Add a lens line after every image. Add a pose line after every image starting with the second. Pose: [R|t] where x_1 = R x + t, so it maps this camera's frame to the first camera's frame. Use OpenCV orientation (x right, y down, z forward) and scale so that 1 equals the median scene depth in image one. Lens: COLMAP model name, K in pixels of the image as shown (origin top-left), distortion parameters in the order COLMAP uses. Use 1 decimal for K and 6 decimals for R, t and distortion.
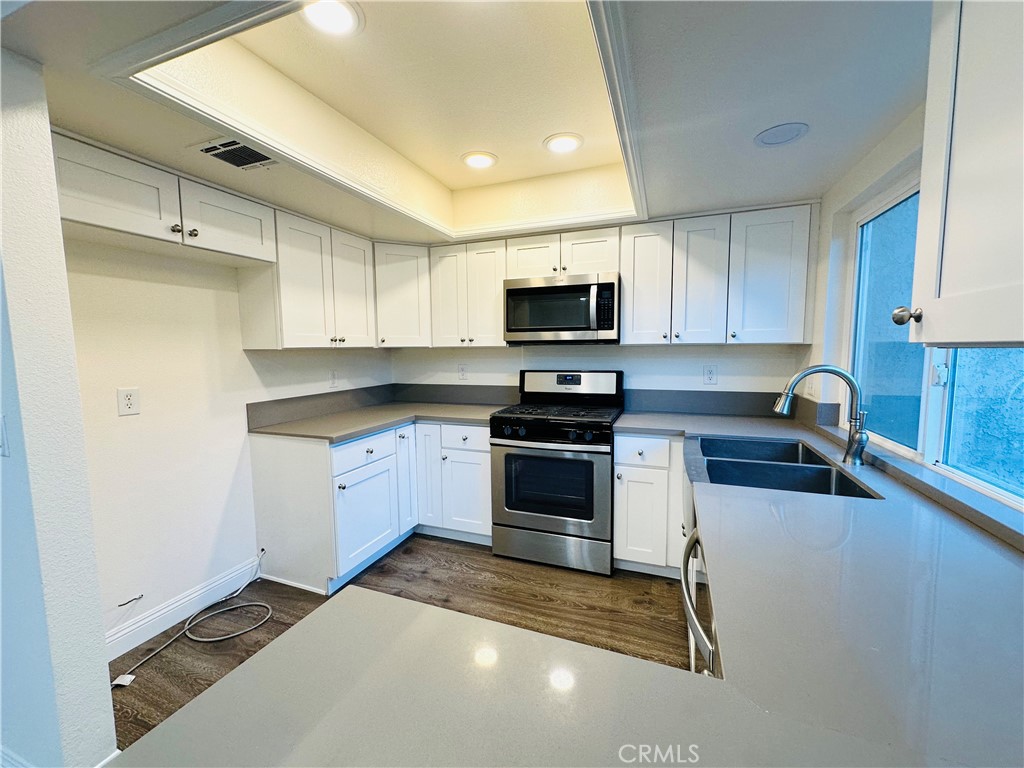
lens RADIAL K [[410.9, 0, 514.4], [0, 410.9, 385.5], [0, 0, 1]] dist [-0.003414, 0.000989]
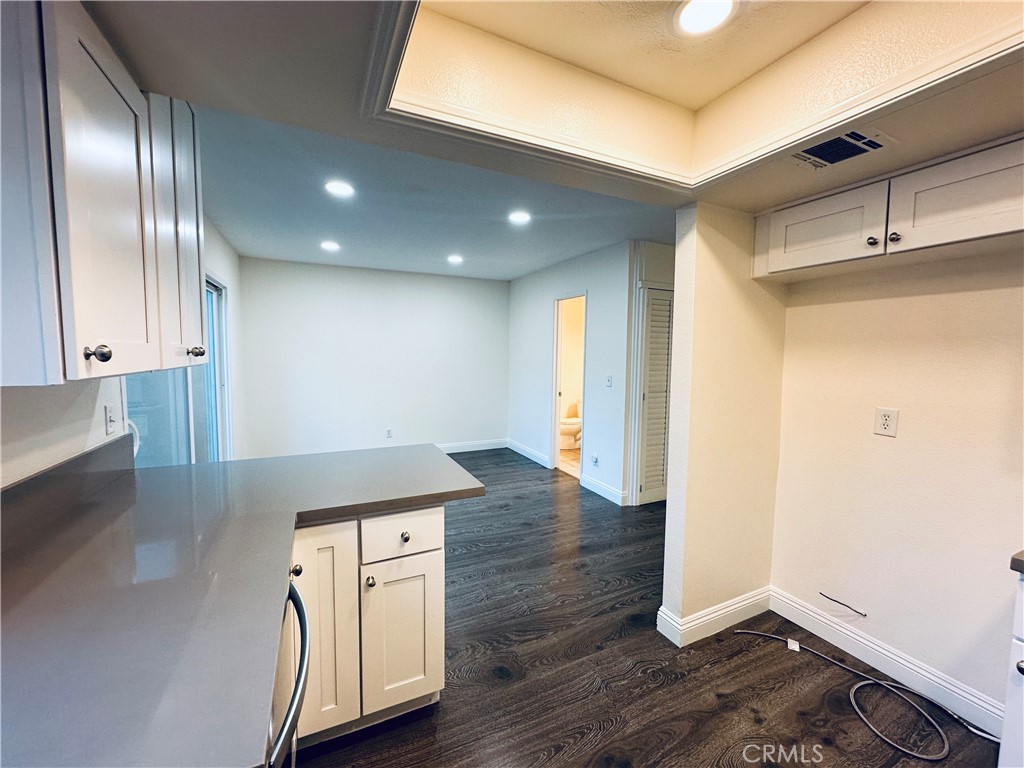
lens RADIAL K [[410.9, 0, 511.1], [0, 410.9, 380.4], [0, 0, 1]] dist [-0.003414, 0.000989]
pose [[-0.700930, 0.051743, -0.711350, 0.405775], [-0.070285, 0.987499, 0.141086, -0.140862], [0.709758, 0.148889, -0.688531, 1.068038]]
